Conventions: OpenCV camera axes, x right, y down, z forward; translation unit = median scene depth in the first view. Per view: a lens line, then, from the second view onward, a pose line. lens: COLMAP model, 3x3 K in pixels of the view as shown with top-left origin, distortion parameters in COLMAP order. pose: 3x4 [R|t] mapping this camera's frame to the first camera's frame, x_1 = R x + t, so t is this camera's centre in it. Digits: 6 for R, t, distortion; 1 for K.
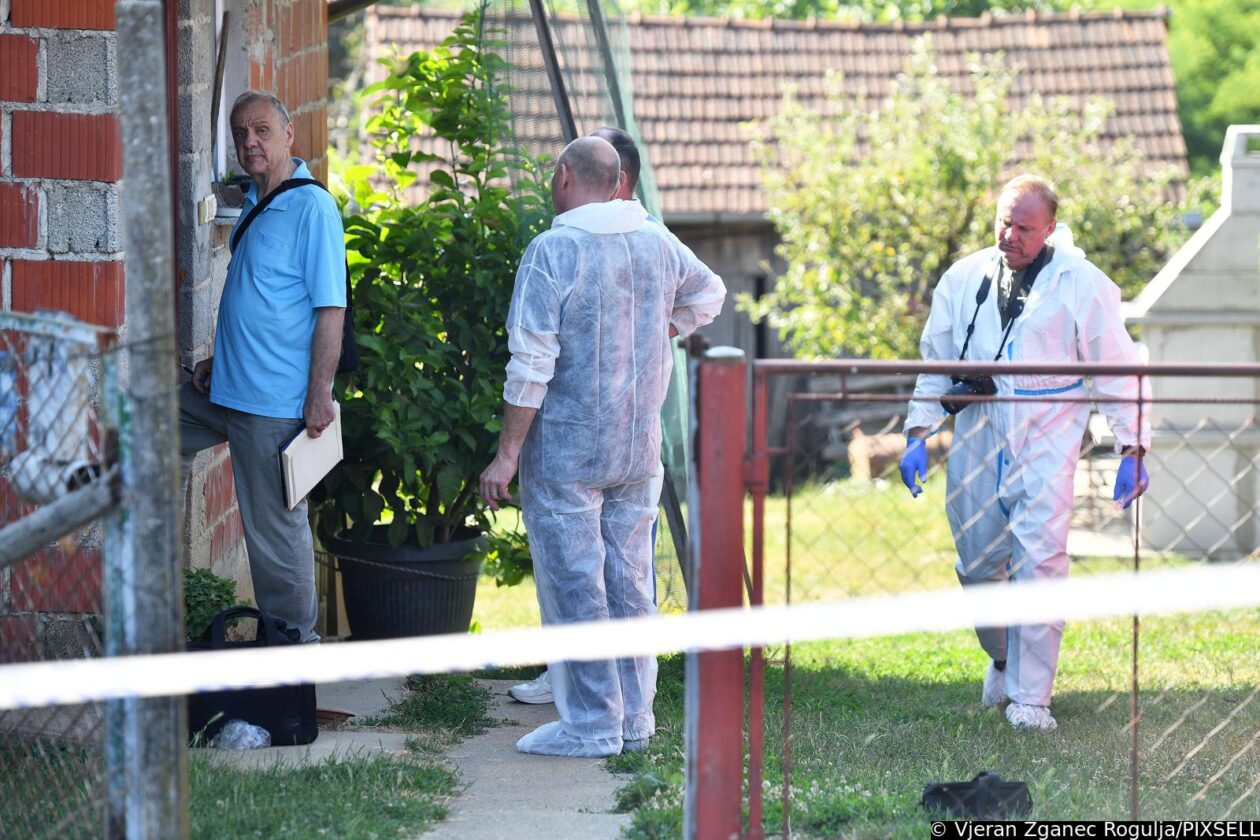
lens RADIAL K [[4920.9, 0, 630.0], [0, 4920.9, 420.0], [0, 0, 1]] dist [0.003264, 0.014389]
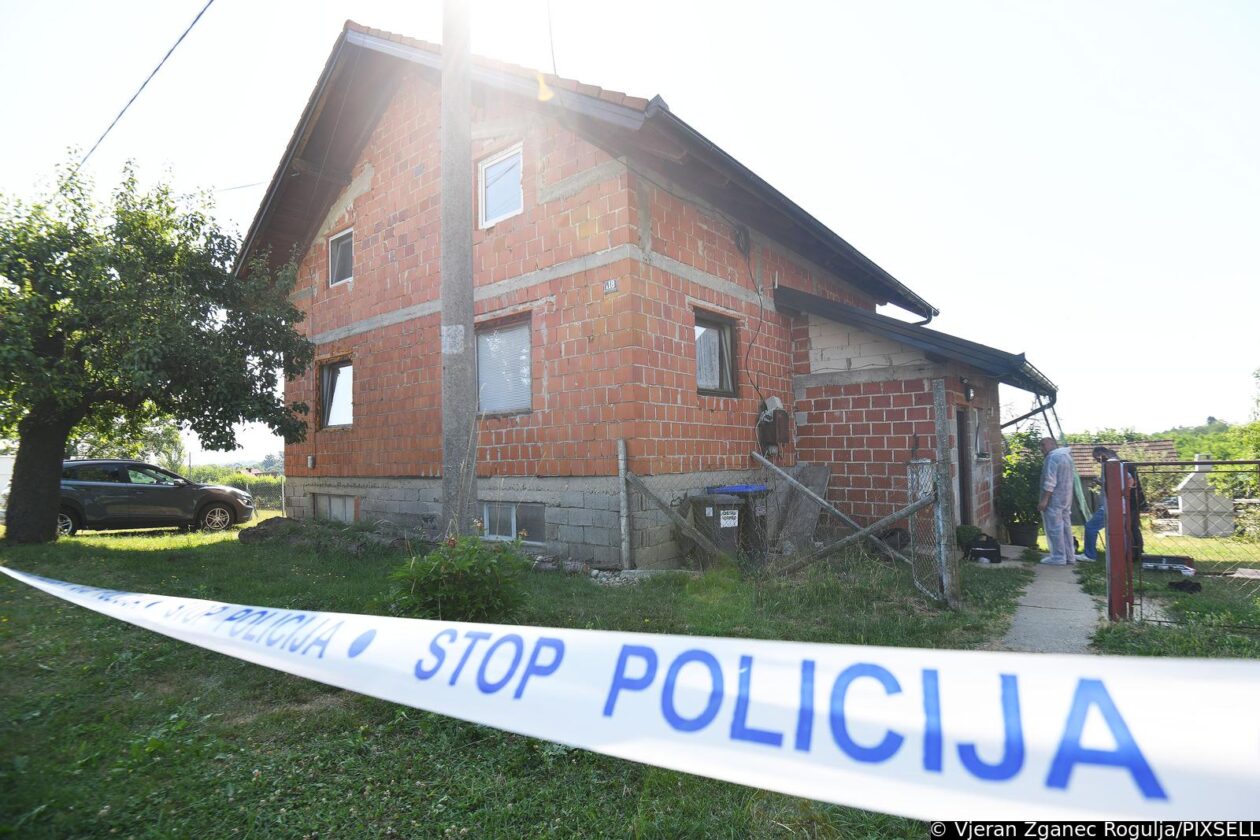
lens RADIAL K [[602.0, 0, 645.9], [0, 602.0, 430.0], [0, 0, 1]] dist [-0.020735, -0.000905]
pose [[0.821585, -0.048860, -0.567989, -0.011203], [-0.029249, 0.991396, -0.127590, 0.021373], [0.569336, 0.121439, 0.813086, 0.313784]]
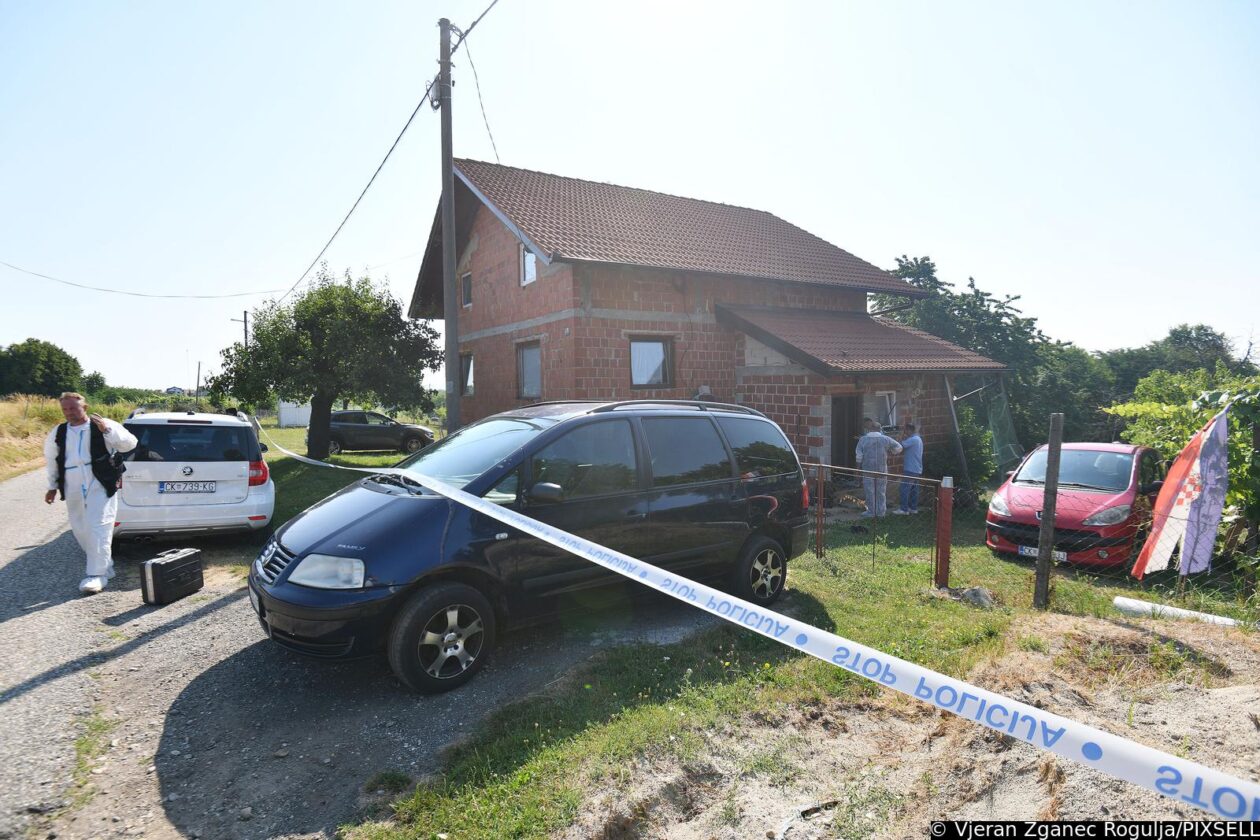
lens RADIAL K [[595.1, 0, 604.5], [0, 595.1, 420.0], [0, 0, 1]] dist [-0.017197, -0.000321]
pose [[0.548845, 0.033260, -0.835262, 0.454203], [-0.069871, 0.997537, -0.006191, -0.030854], [0.832999, 0.061758, 0.549817, 0.264204]]
